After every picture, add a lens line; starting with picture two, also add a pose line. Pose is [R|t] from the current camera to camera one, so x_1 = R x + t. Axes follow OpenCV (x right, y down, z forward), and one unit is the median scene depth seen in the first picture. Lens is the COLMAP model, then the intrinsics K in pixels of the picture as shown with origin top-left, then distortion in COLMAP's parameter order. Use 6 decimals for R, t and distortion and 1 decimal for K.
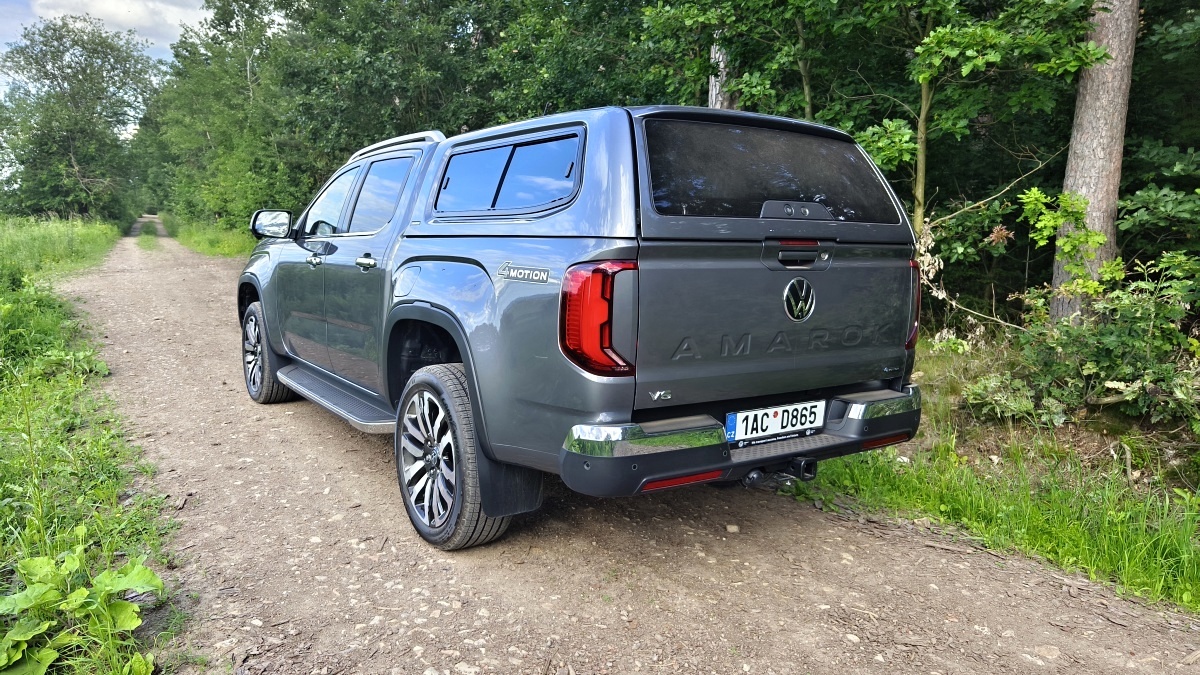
lens RADIAL K [[842.9, 0, 600.1], [0, 842.9, 337.4], [0, 0, 1]] dist [0.008172, -0.006175]
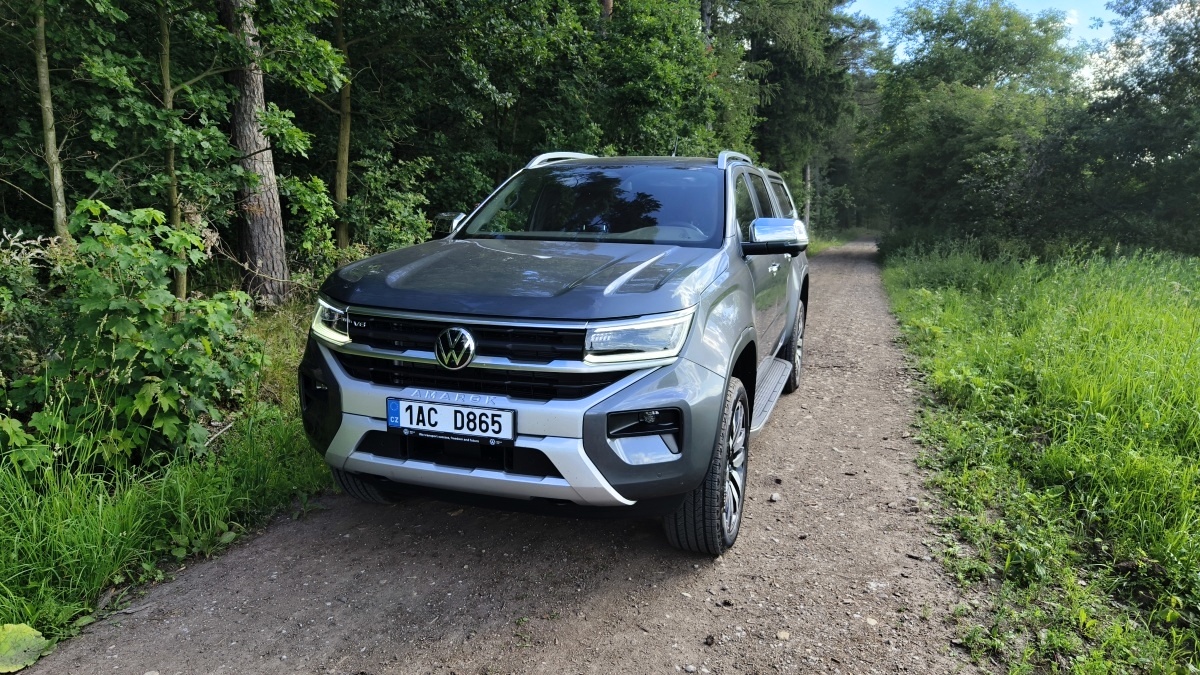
lens RADIAL K [[842.9, 0, 598.5], [0, 842.9, 336.3], [0, 0, 1]] dist [0.008172, -0.006175]
pose [[0.607219, 0.111809, -0.786628, 1.062791], [-0.113417, 0.992108, 0.053466, -0.067550], [0.786398, 0.056751, 0.615108, 0.528121]]
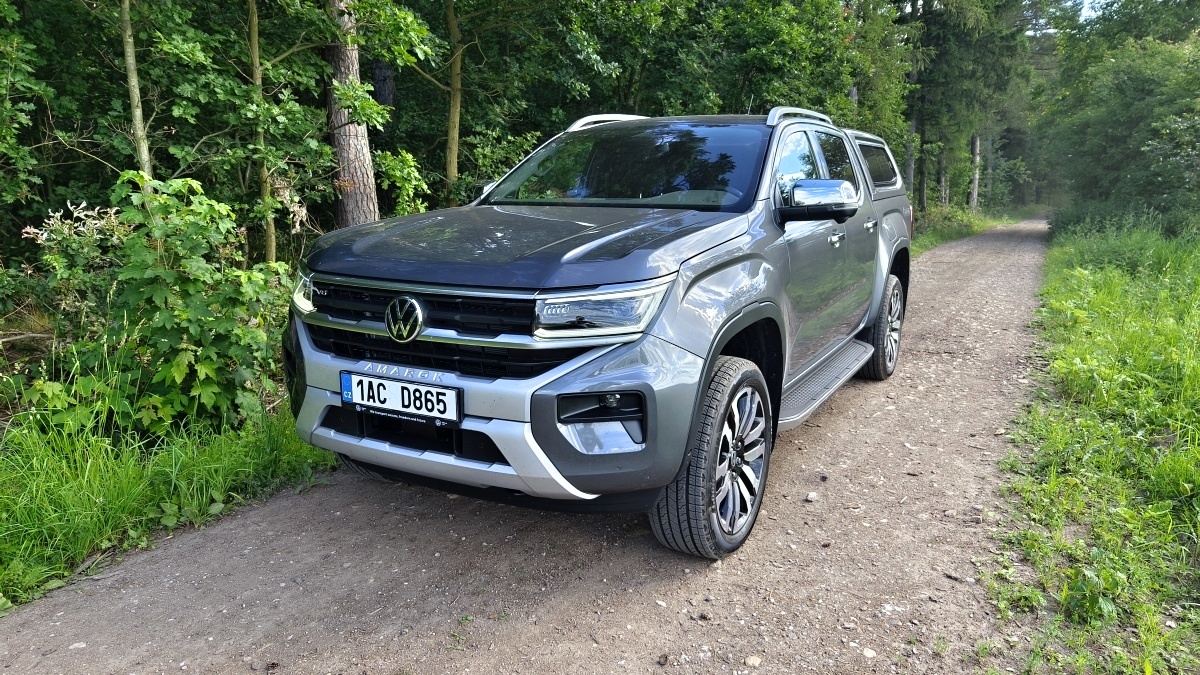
lens RADIAL K [[842.9, 0, 600.1], [0, 842.9, 339.3], [0, 0, 1]] dist [0.008172, -0.006175]
pose [[0.454977, 0.143600, -0.878849, 1.080807], [-0.117798, 0.987945, 0.100442, -0.076004], [0.882677, 0.057828, 0.466408, 0.763891]]
